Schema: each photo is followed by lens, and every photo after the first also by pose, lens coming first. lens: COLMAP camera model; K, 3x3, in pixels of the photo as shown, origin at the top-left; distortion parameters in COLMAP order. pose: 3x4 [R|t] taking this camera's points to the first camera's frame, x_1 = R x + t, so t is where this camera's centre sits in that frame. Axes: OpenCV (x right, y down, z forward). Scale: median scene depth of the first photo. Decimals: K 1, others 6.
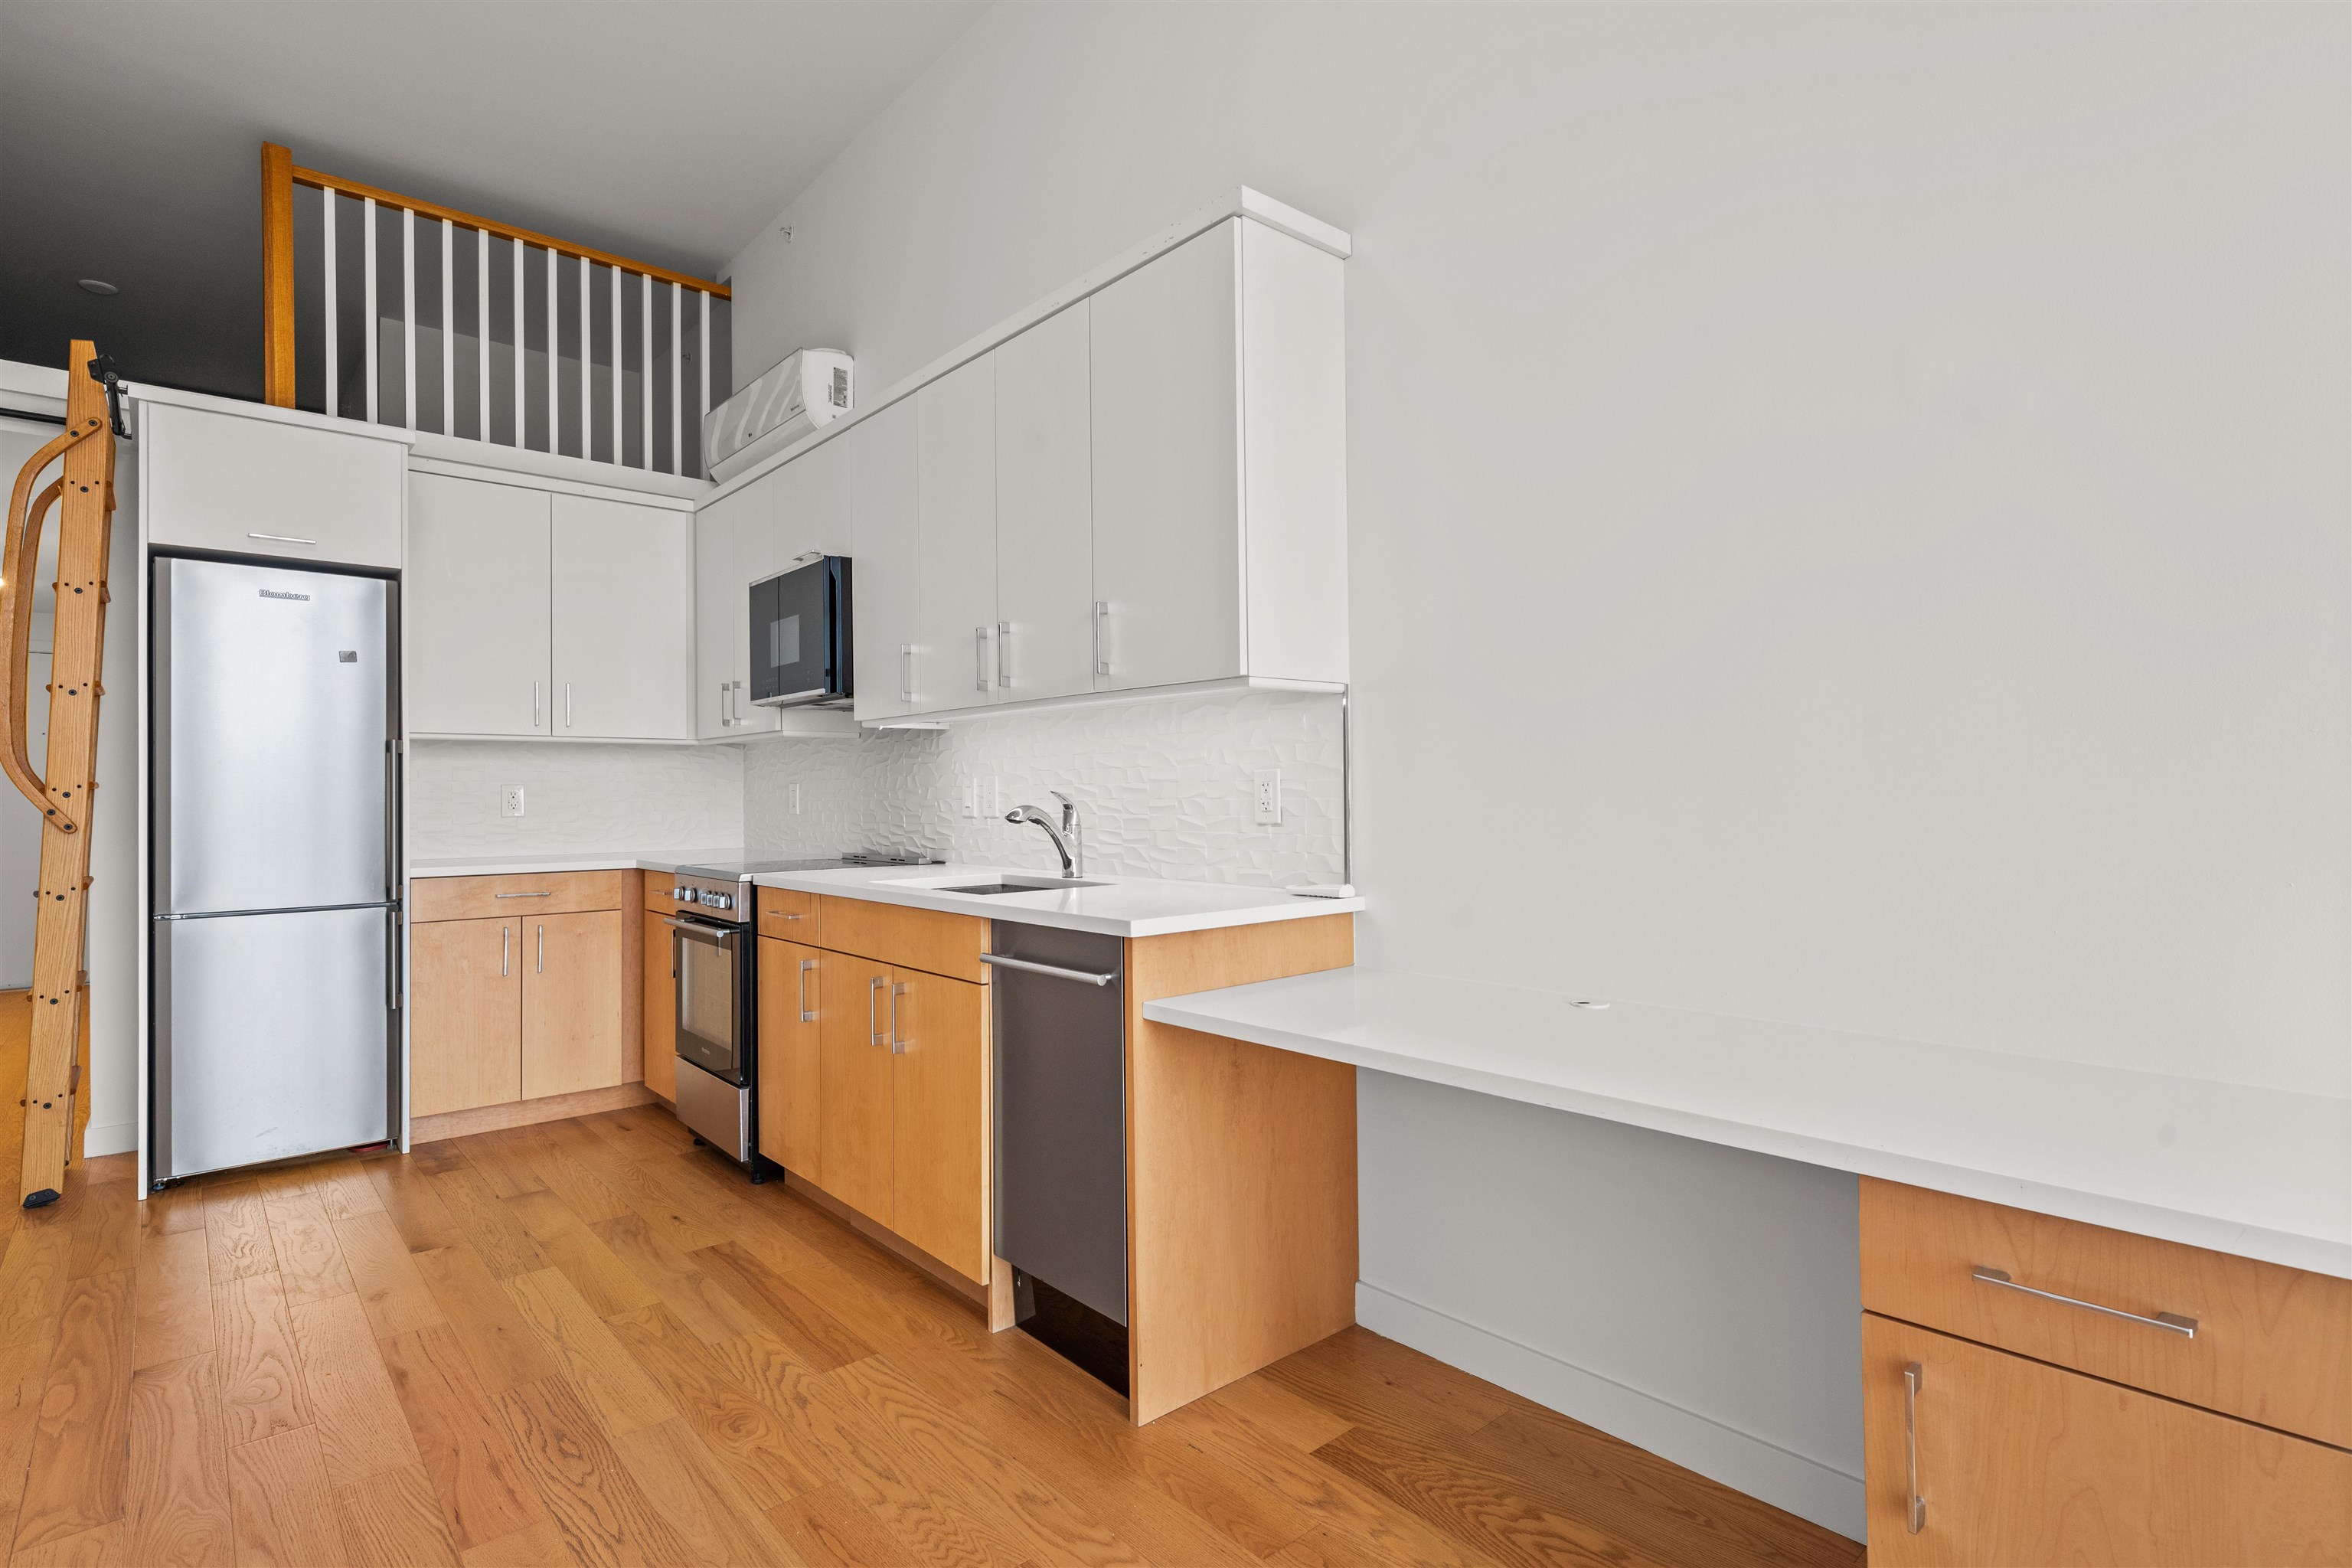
lens RADIAL K [[1137.4, 0, 1161.9], [0, 1137.4, 787.9], [0, 0, 1]] dist [0.001622, 0.000539]
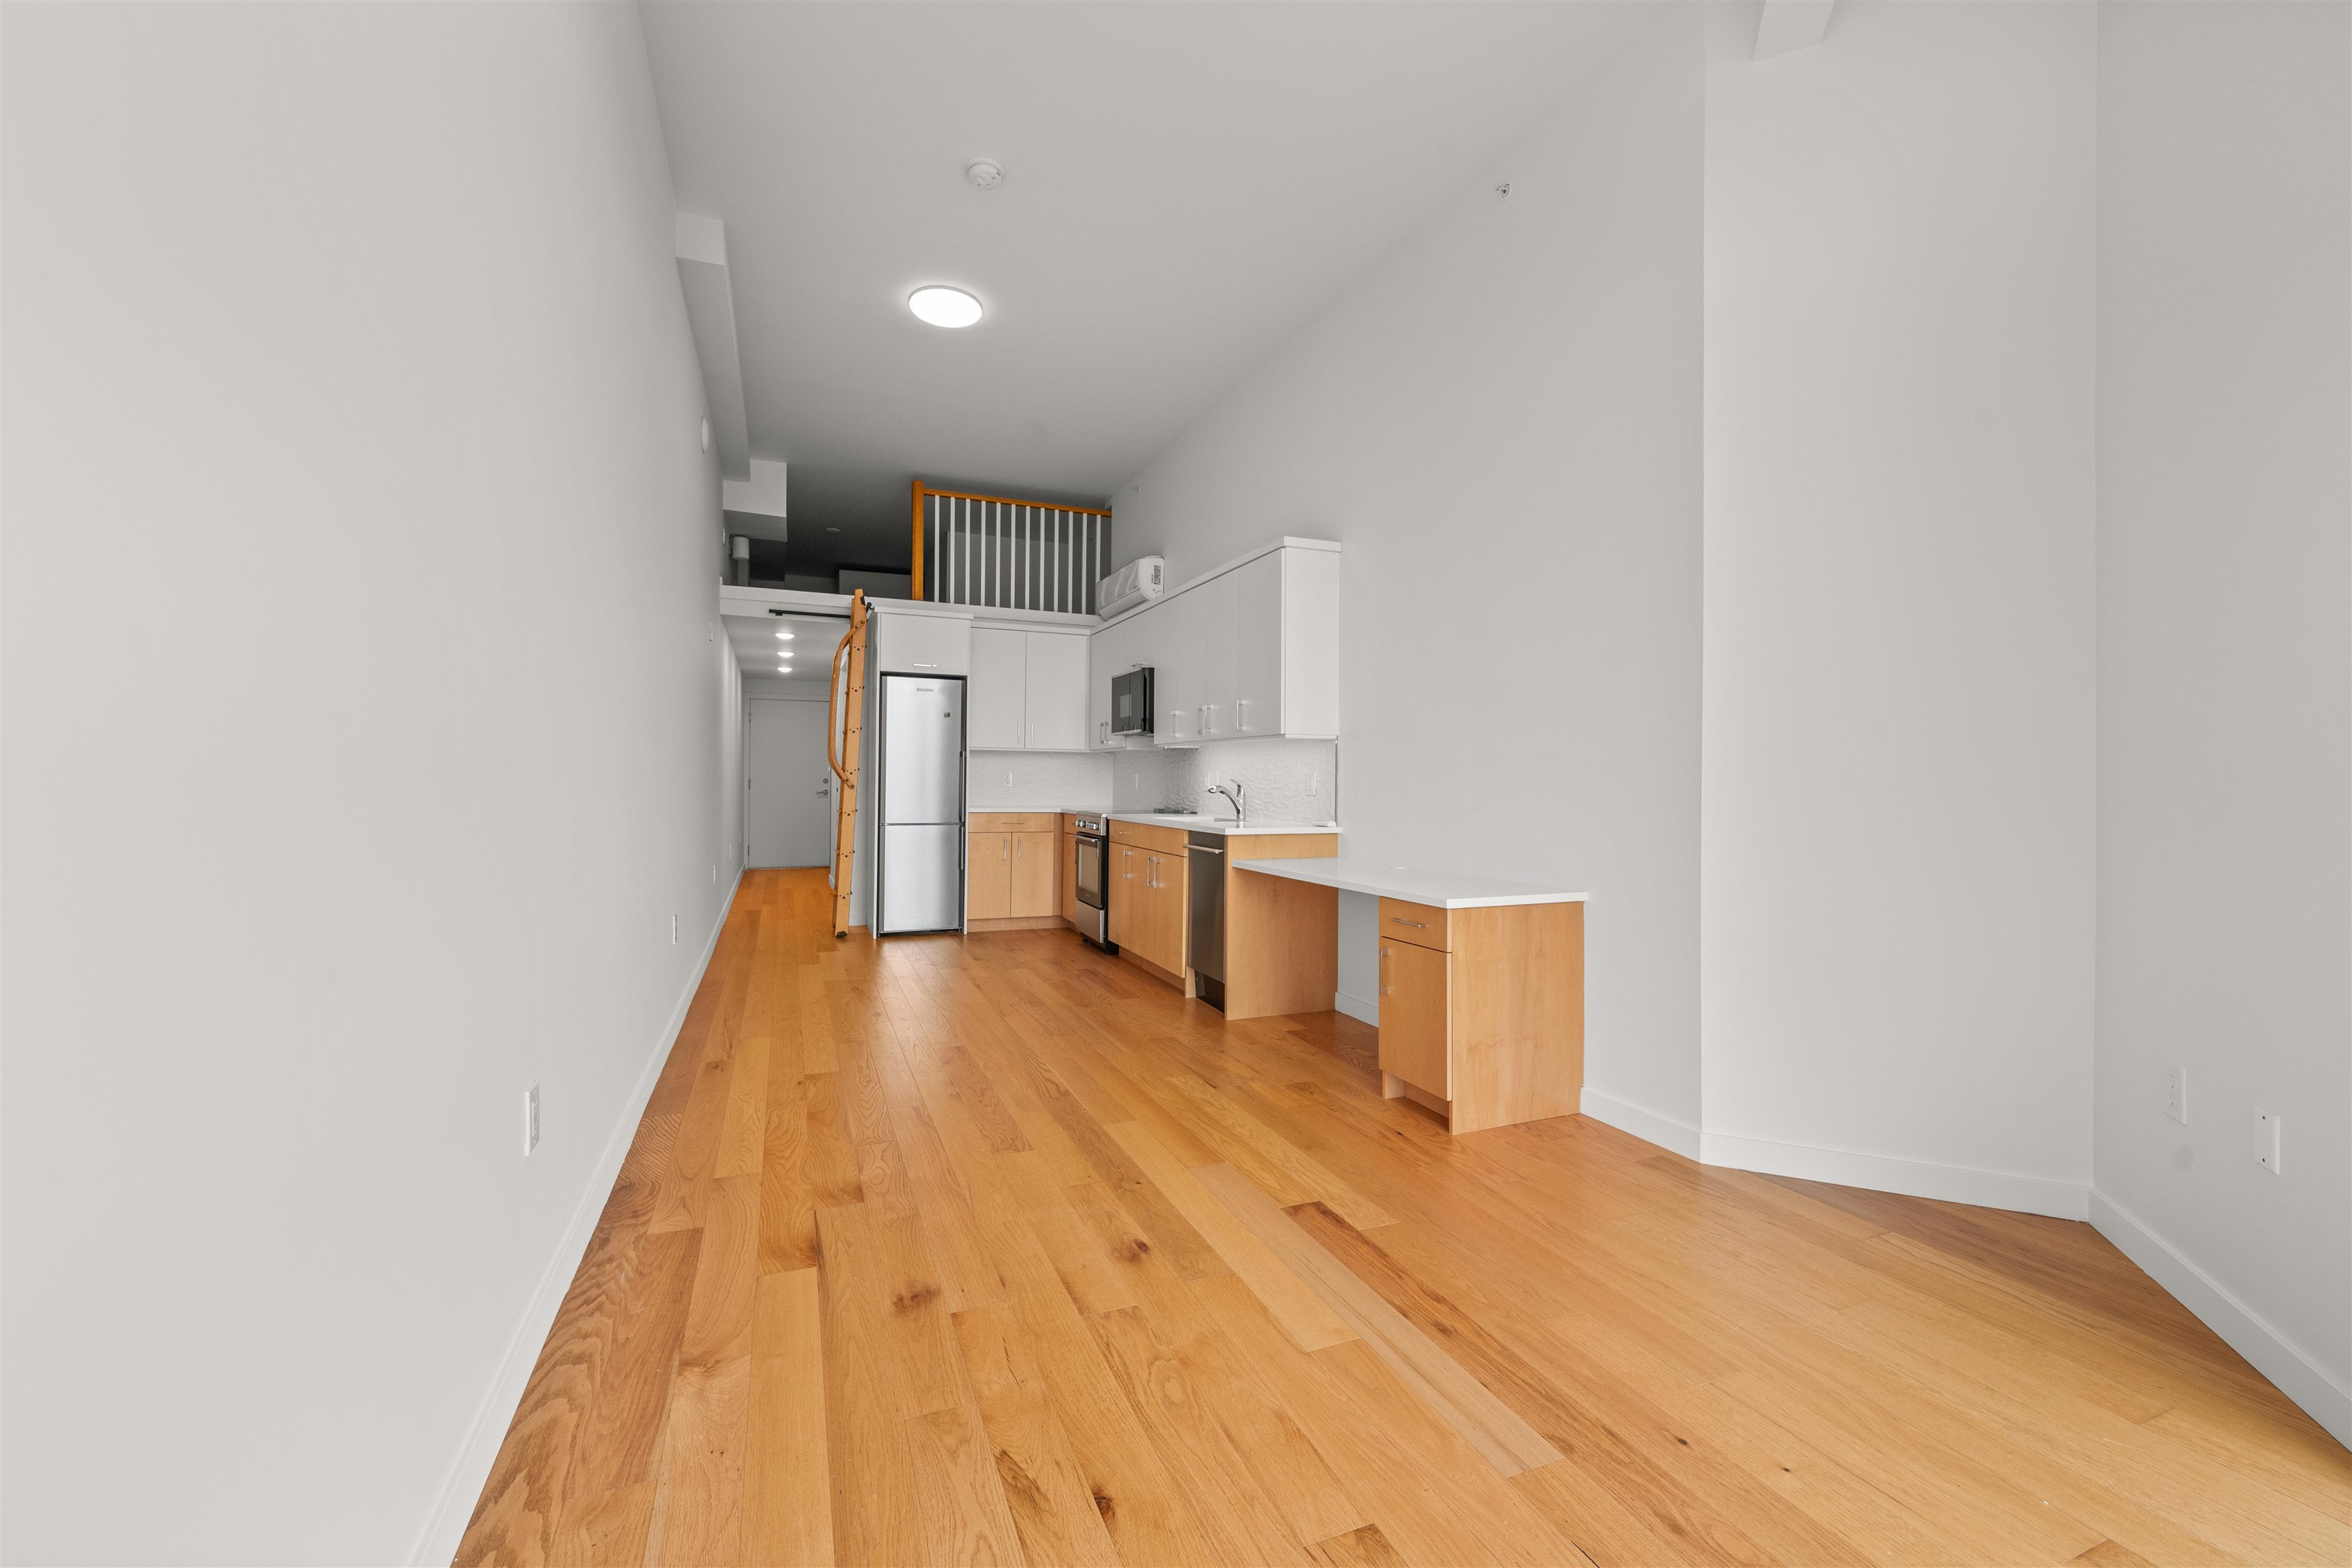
lens RADIAL K [[907.6, 0, 1169.4], [0, 907.6, 782.8], [0, 0, 1]] dist [0.001072, 0.000178]
pose [[0.948668, 0.018970, -0.315703, 0.297948], [-0.016115, 0.999802, 0.011651, -0.007405], [0.315861, -0.005966, 0.948787, -0.610265]]
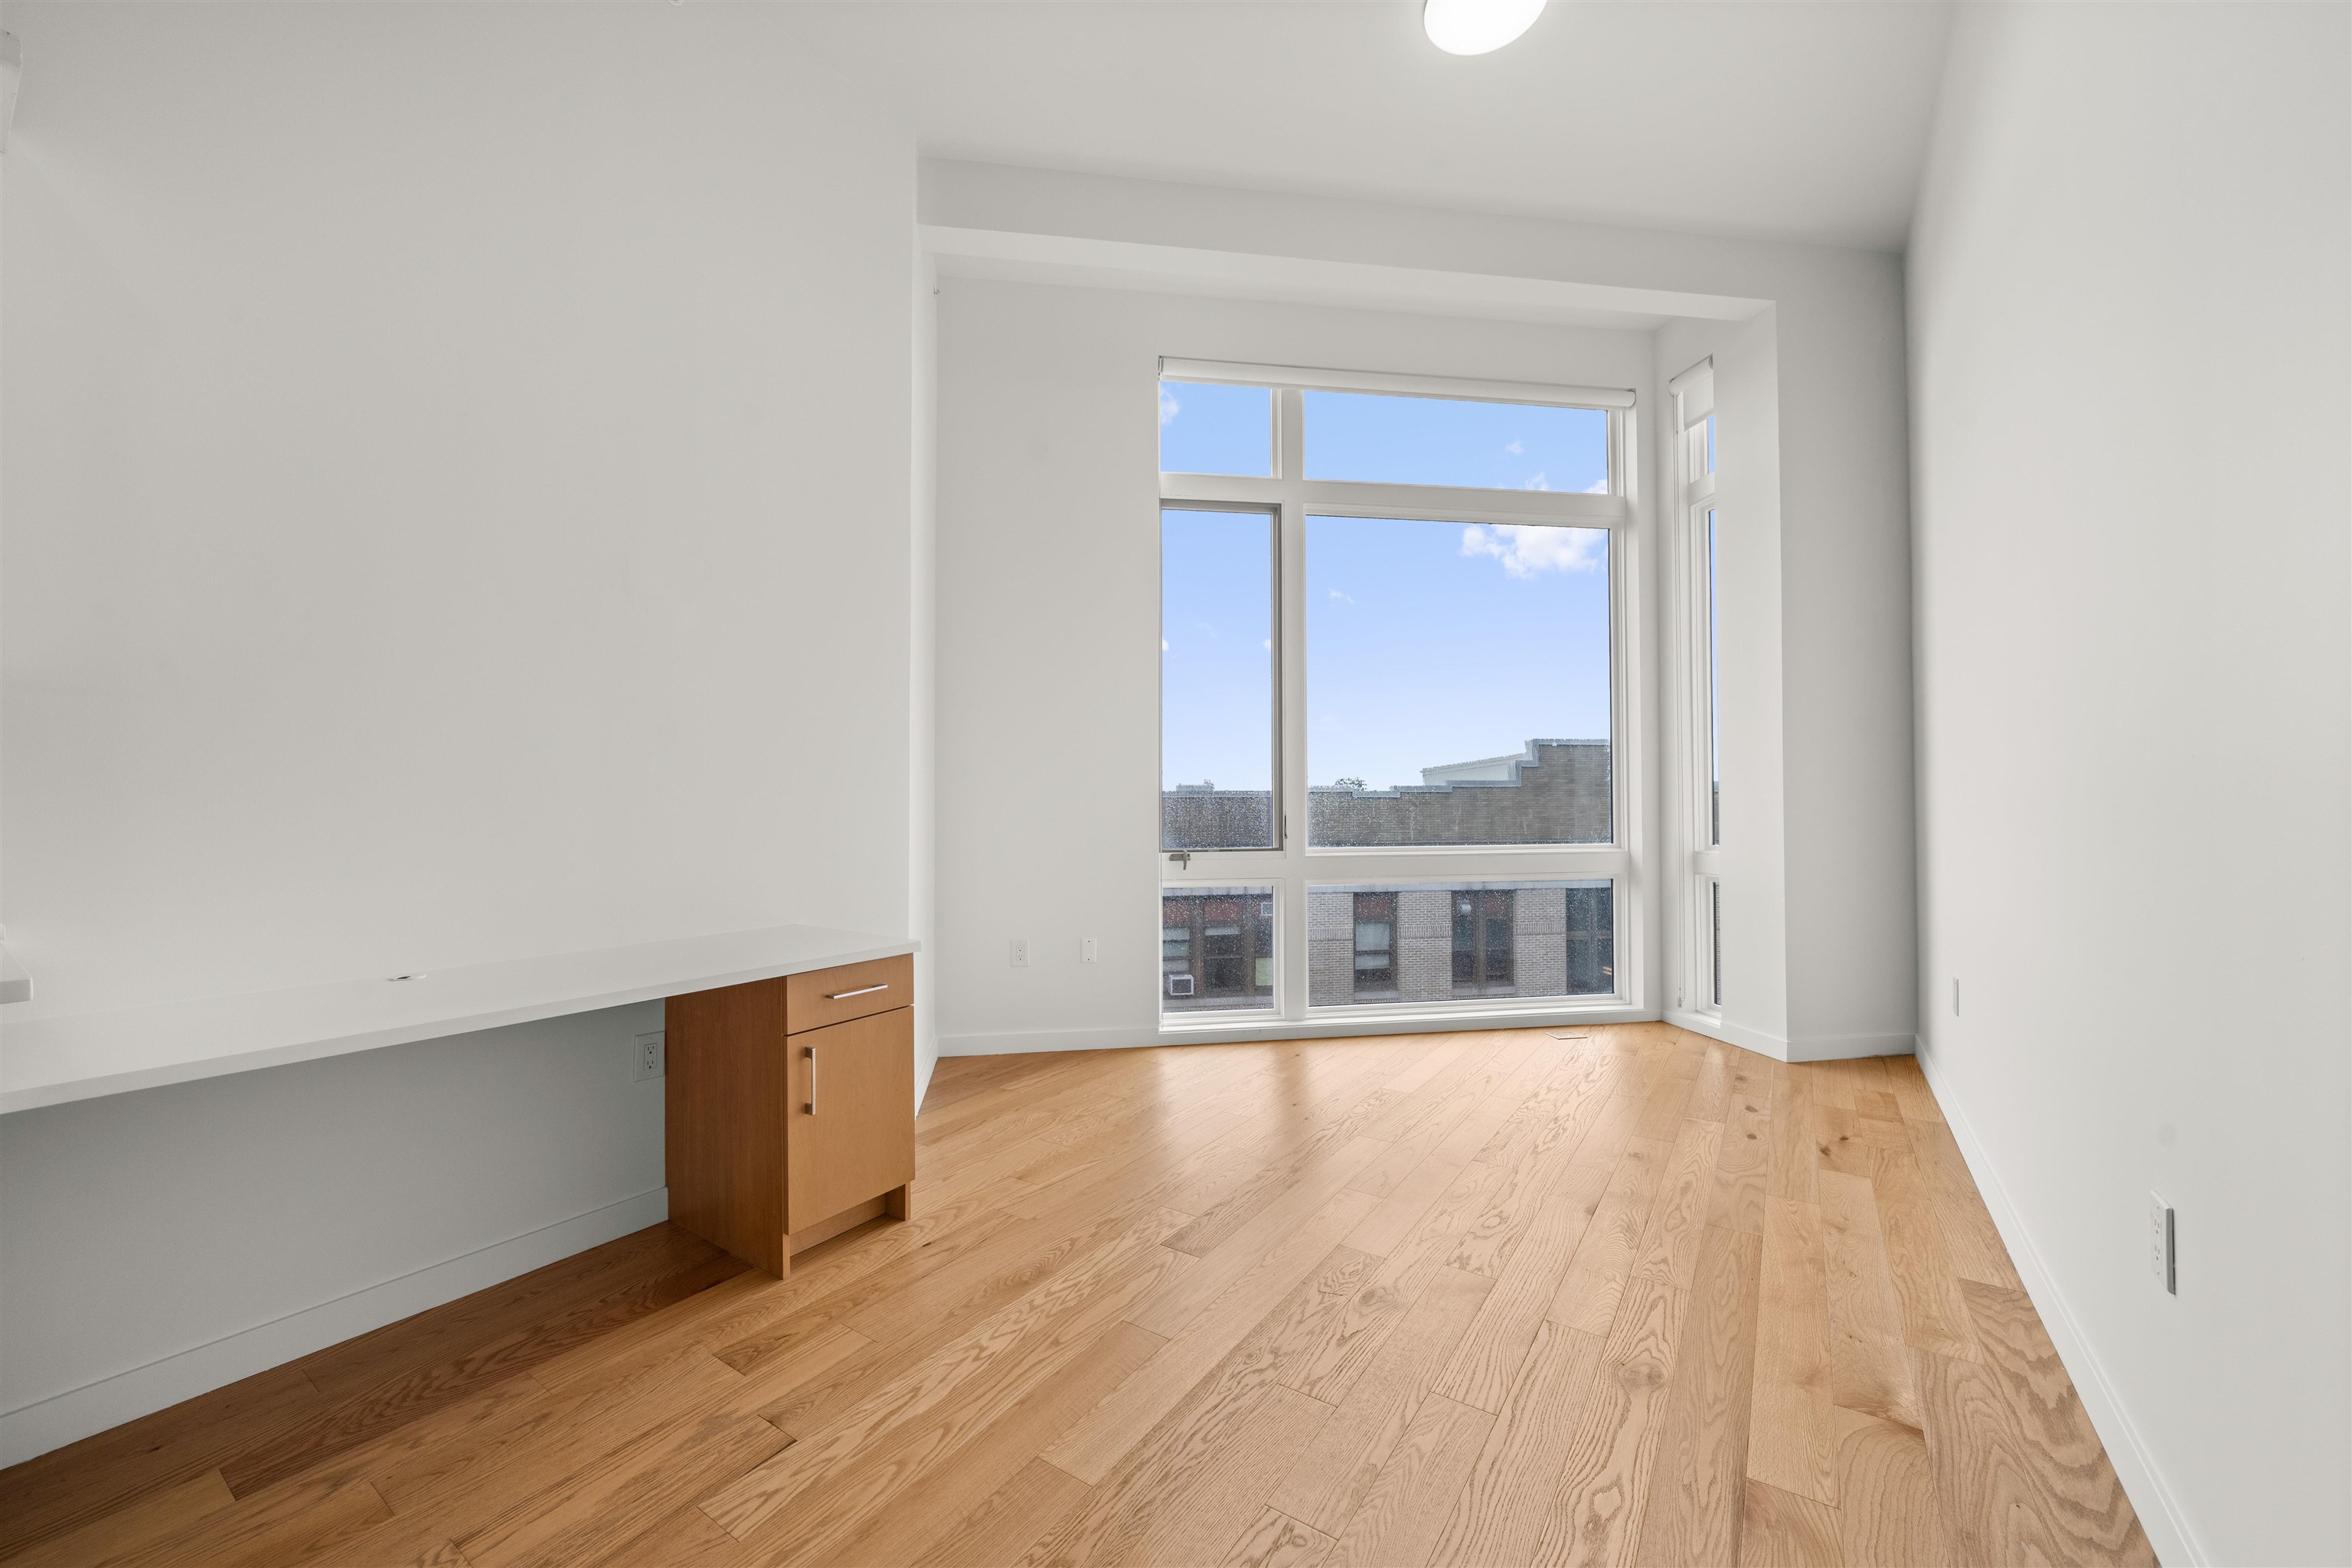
lens RADIAL K [[881.4, 0, 1176.0], [0, 881.4, 784.0], [0, 0, 1]] dist [-0.001344, -0.000160]
pose [[-0.236425, 0.031370, 0.971143, -0.444809], [0.002674, 0.999496, -0.031635, 0.005430], [-0.971646, -0.004883, -0.236390, 0.230876]]
